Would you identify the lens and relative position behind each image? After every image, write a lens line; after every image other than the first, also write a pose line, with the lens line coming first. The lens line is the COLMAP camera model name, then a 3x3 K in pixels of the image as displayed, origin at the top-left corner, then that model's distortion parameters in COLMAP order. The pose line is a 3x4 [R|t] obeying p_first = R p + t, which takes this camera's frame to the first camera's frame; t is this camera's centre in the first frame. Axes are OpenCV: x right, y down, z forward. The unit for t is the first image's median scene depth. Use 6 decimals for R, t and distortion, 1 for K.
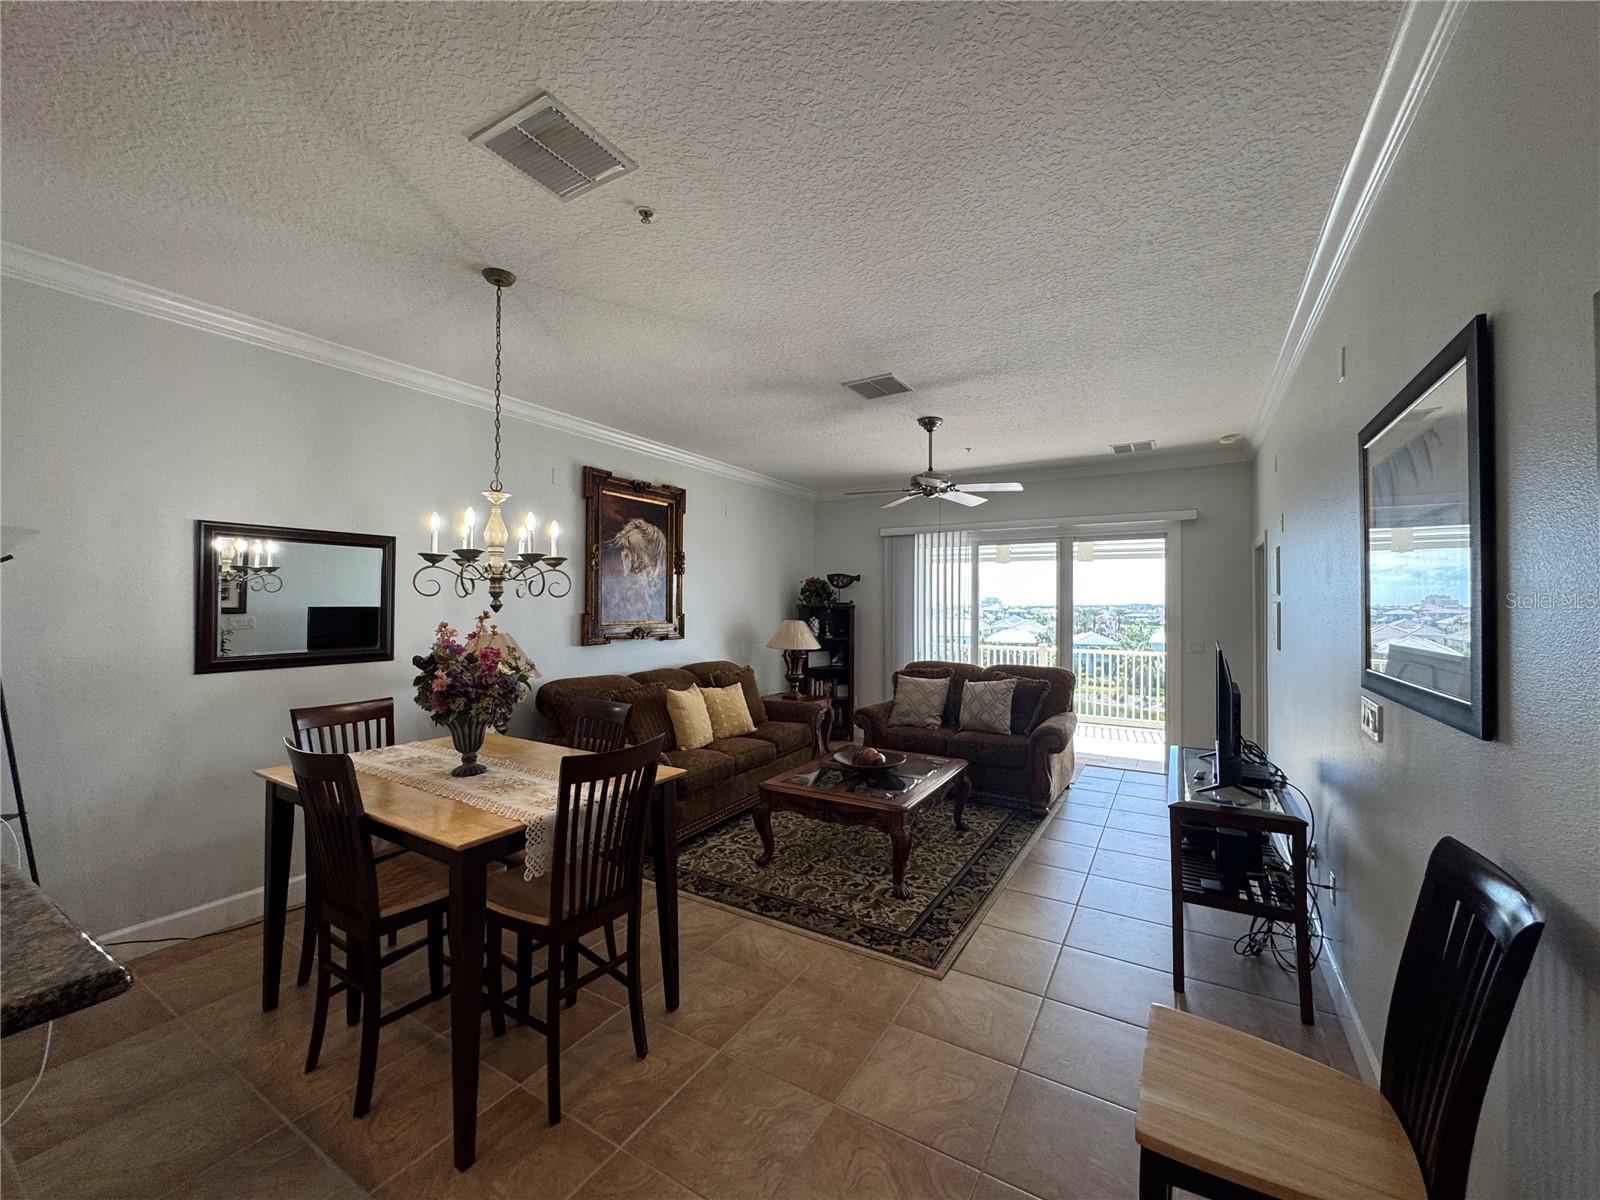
lens RADIAL K [[640.7, 0, 802.3], [0, 640.7, 596.9], [0, 0, 1]] dist [-0.003976, 0.000829]
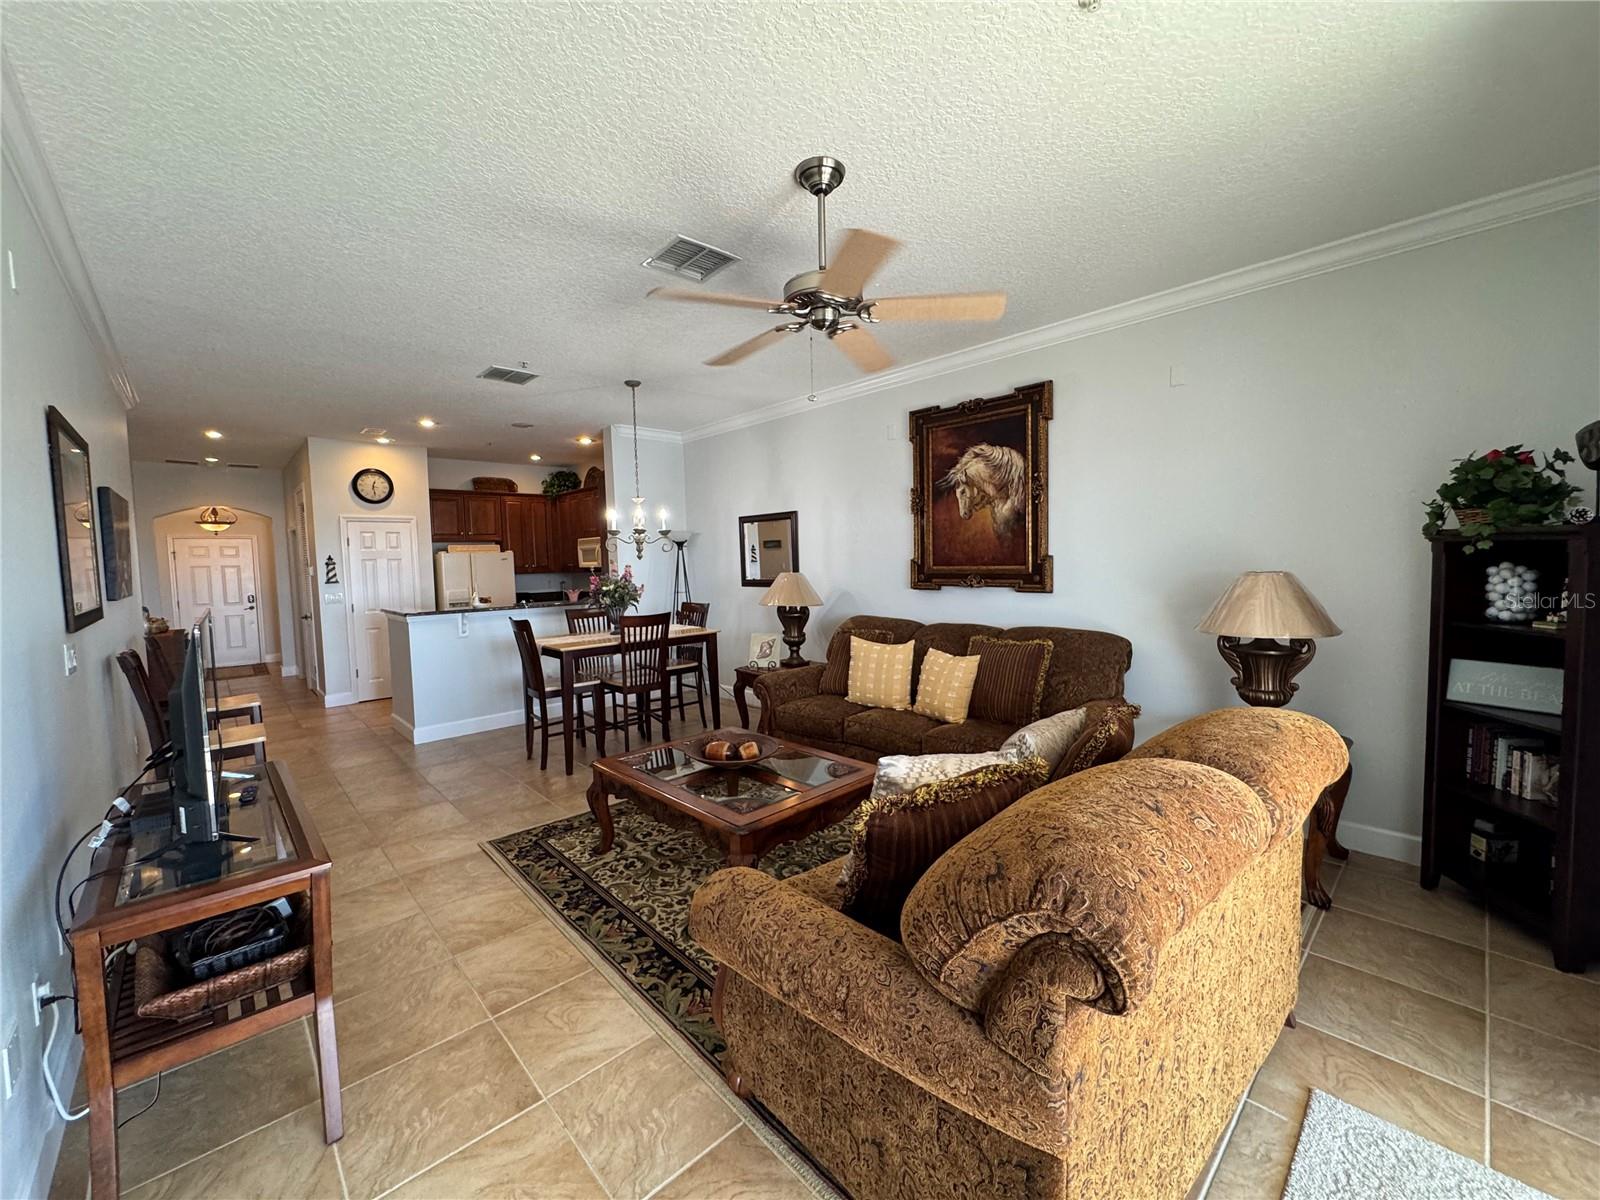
lens RADIAL K [[640.7, 0, 802.3], [0, 640.7, 596.9], [0, 0, 1]] dist [-0.003976, 0.000829]
pose [[-0.275505, 0.061670, -0.959319, 0.659128], [0.034667, 0.997928, 0.054196, 0.024911], [0.960674, -0.018325, -0.277072, 1.052688]]
